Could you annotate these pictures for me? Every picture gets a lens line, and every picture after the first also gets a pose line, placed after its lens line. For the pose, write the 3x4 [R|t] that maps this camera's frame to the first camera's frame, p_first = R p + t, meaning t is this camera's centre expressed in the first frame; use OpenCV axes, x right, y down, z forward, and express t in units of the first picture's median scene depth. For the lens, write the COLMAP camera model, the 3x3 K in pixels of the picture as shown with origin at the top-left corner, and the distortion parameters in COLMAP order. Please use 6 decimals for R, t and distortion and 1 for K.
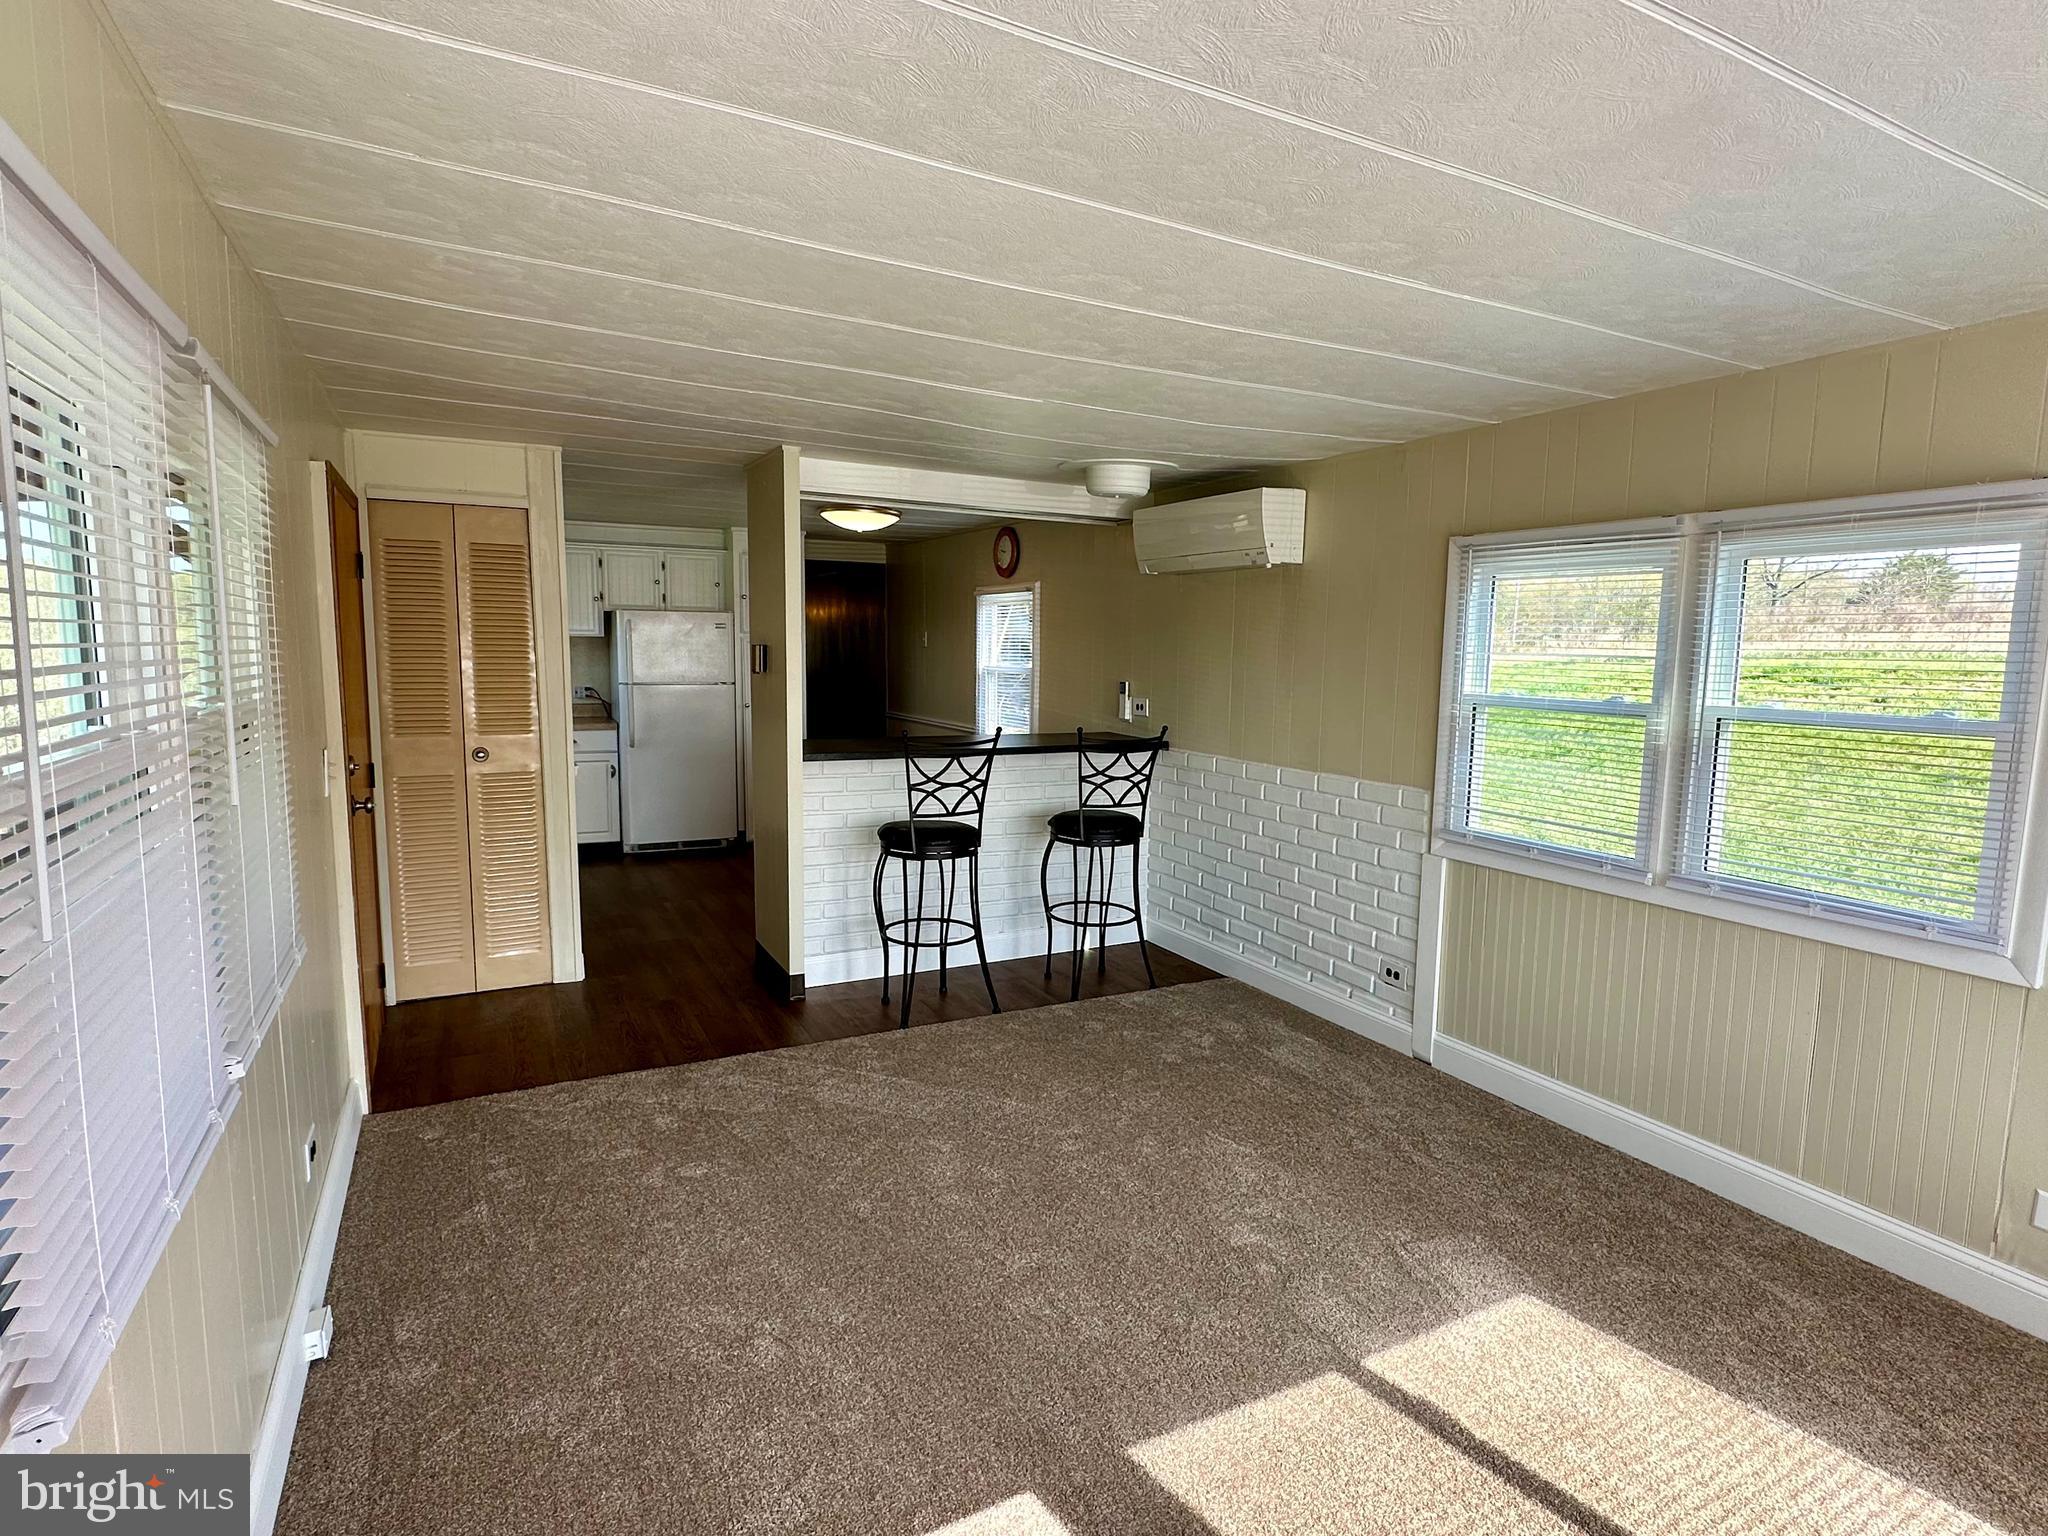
lens RADIAL K [[1062.0, 0, 1034.6], [0, 1062.0, 764.0], [0, 0, 1]] dist [-0.008150, 0.003954]
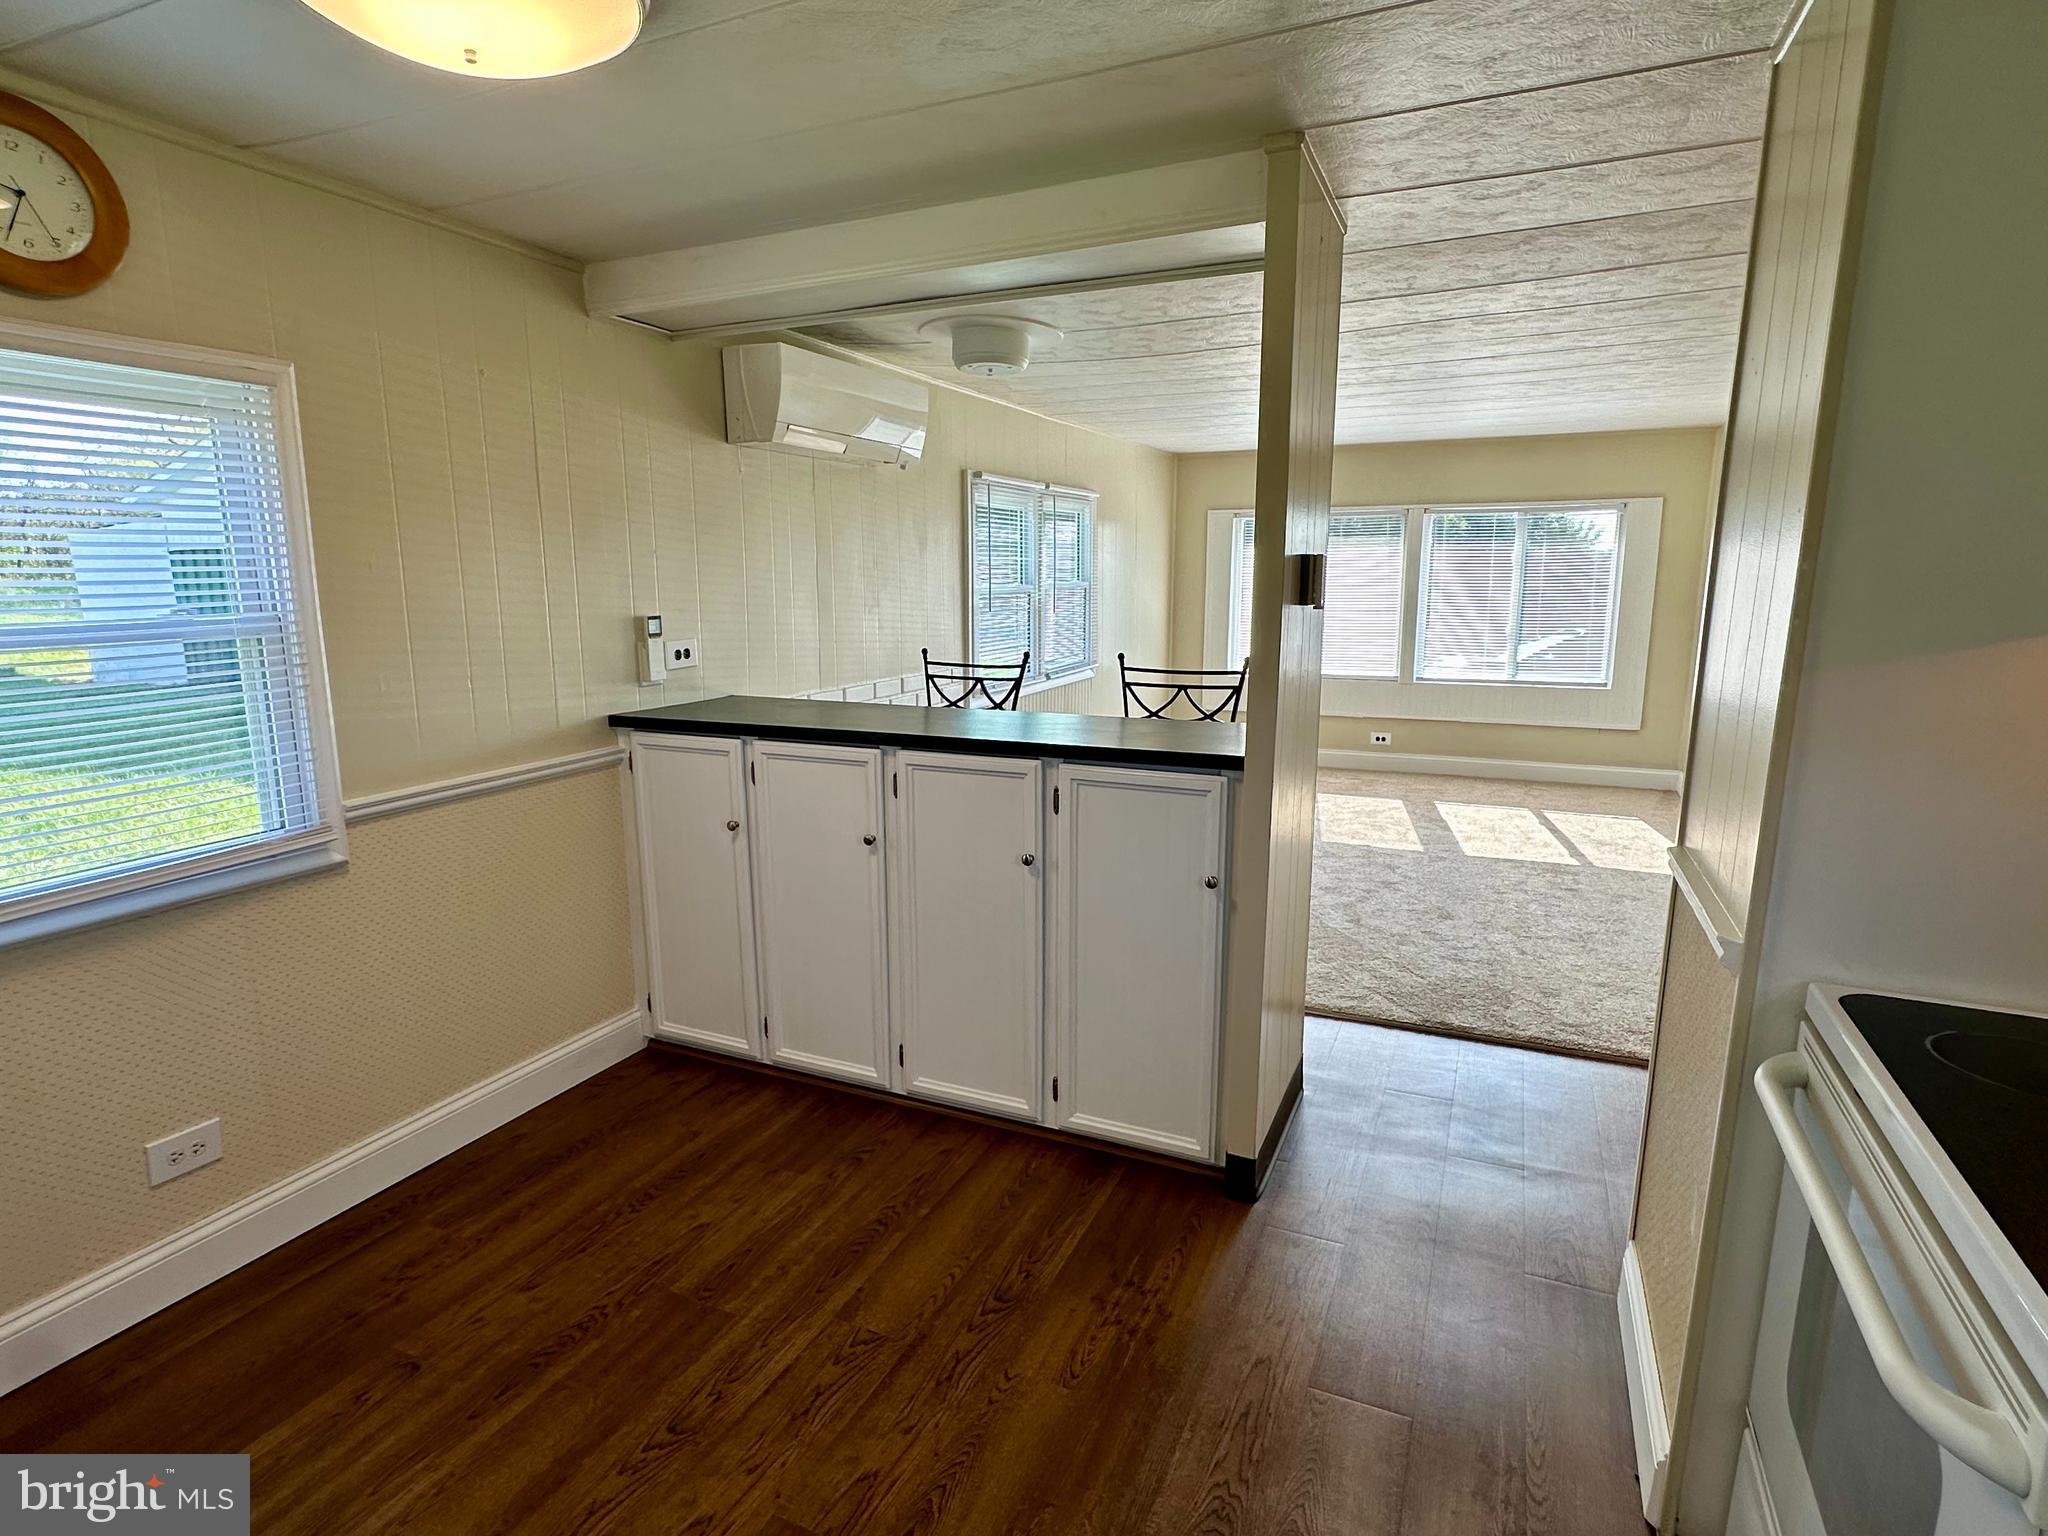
lens RADIAL K [[1062.0, 0, 1027.5], [0, 1062.0, 767.9], [0, 0, 1]] dist [-0.008150, 0.003954]
pose [[-0.610003, -0.161713, 0.775722, -0.748549], [0.082016, 0.960811, 0.264792, -0.201836], [-0.788143, 0.225146, -0.572835, 1.791541]]
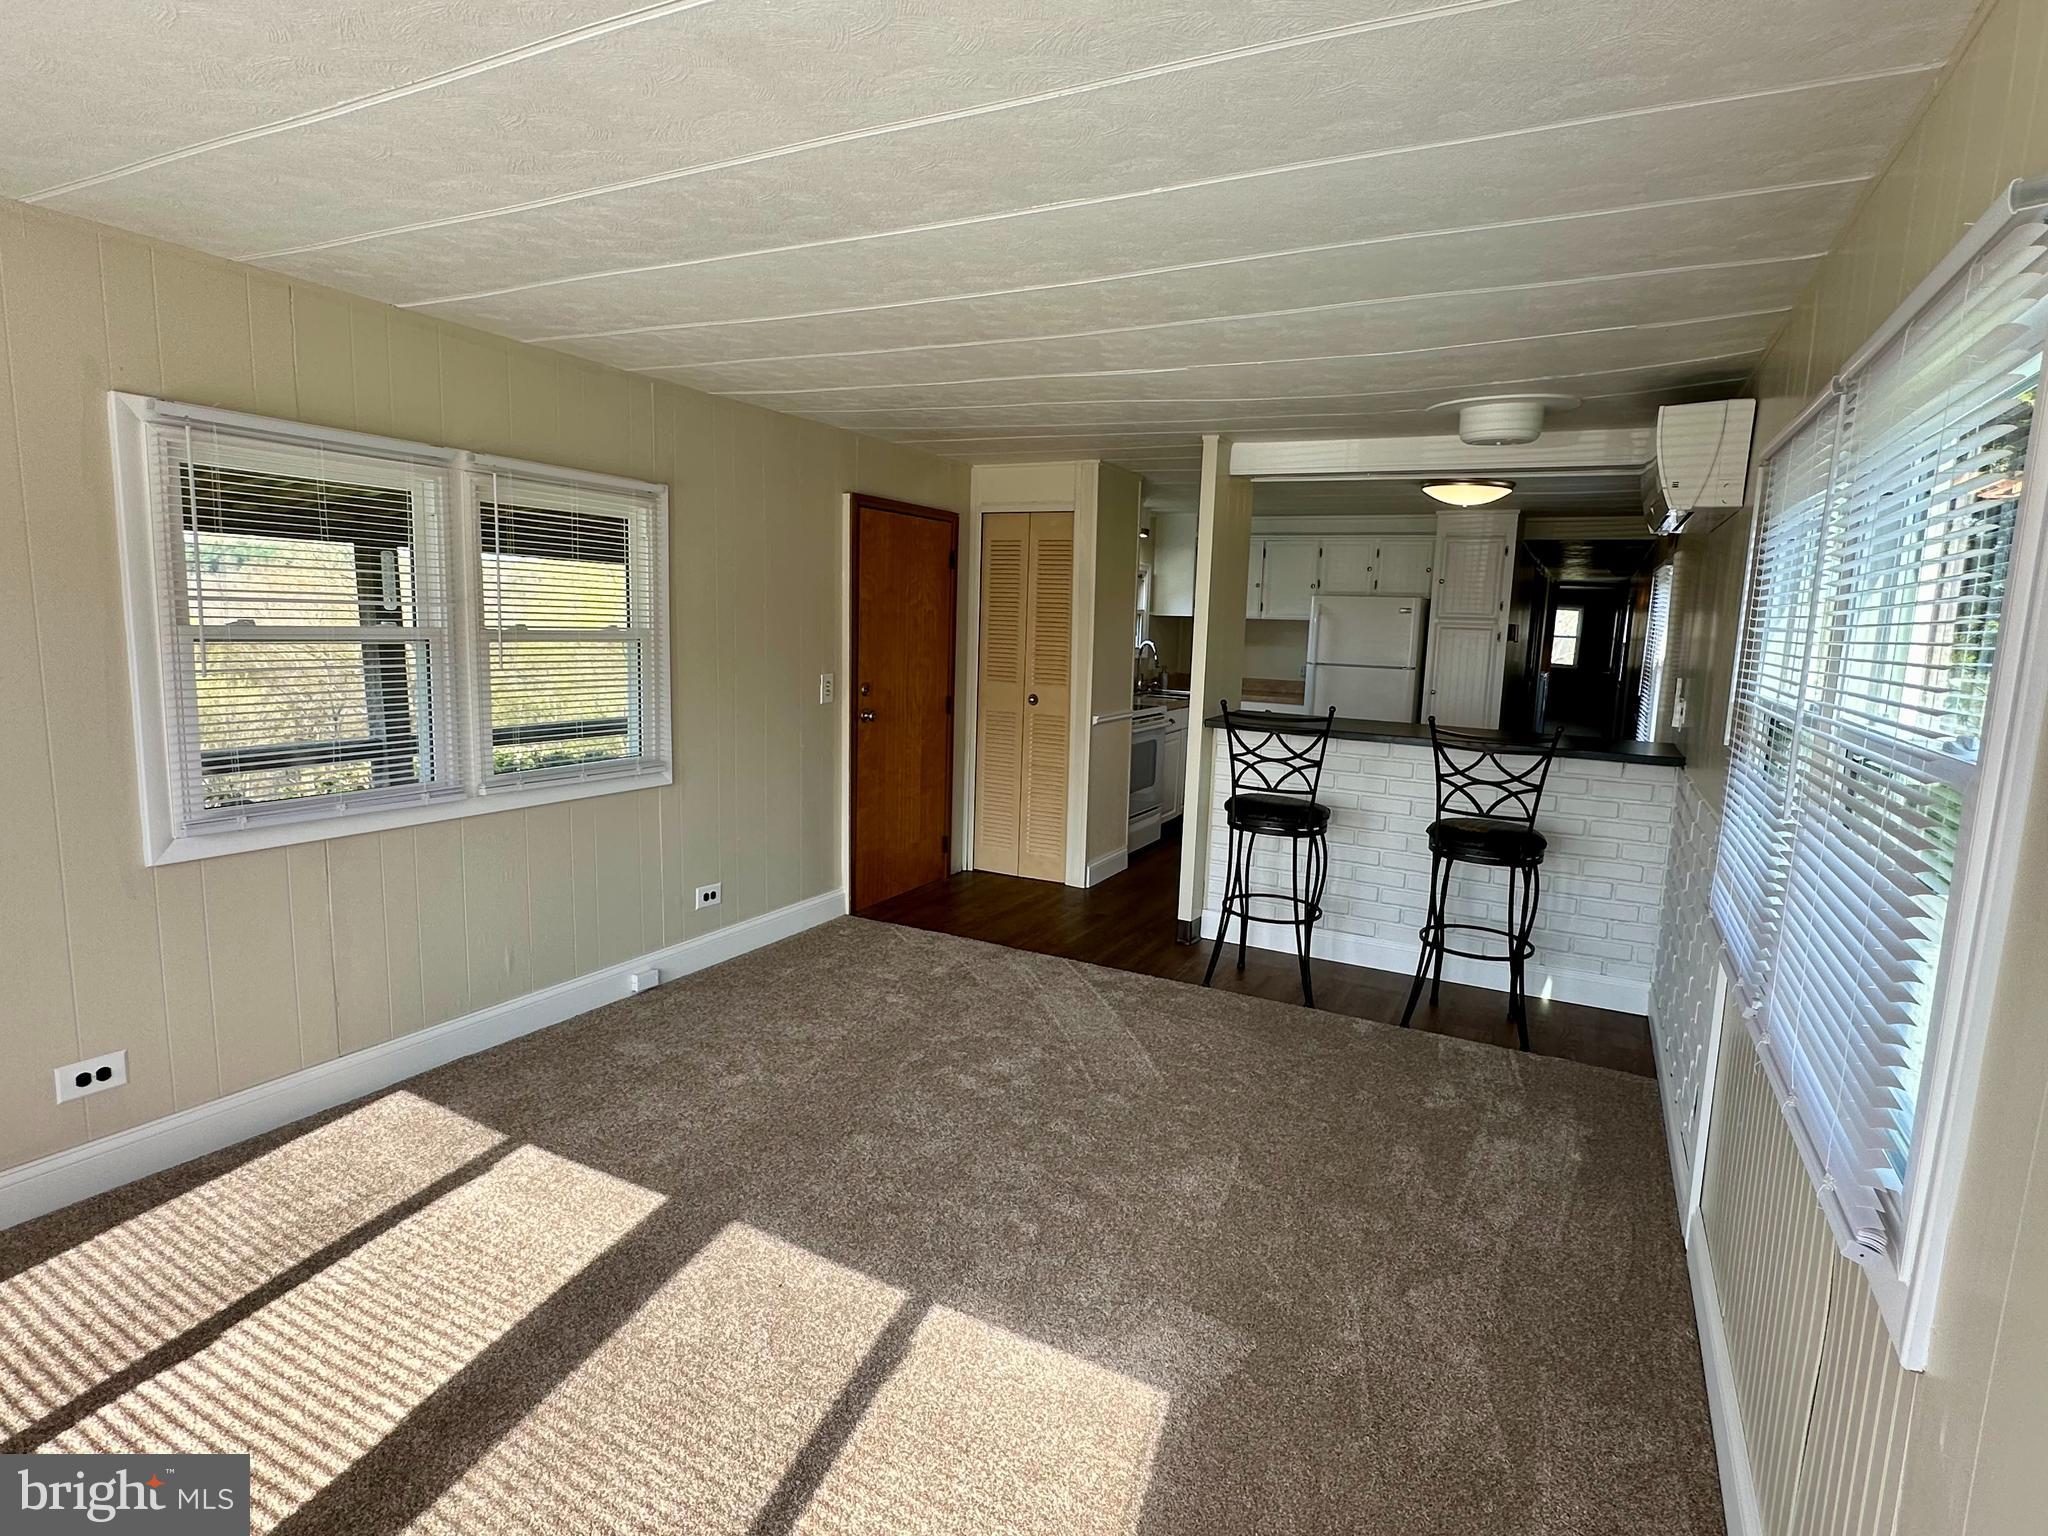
lens RADIAL K [[1062.0, 0, 1031.6], [0, 1062.0, 774.2], [0, 0, 1]] dist [-0.008150, 0.003954]
pose [[0.565578, 0.127661, -0.814754, 0.679427], [-0.117767, 0.990323, 0.073420, -0.016216], [0.816243, 0.054426, 0.575139, 0.278422]]
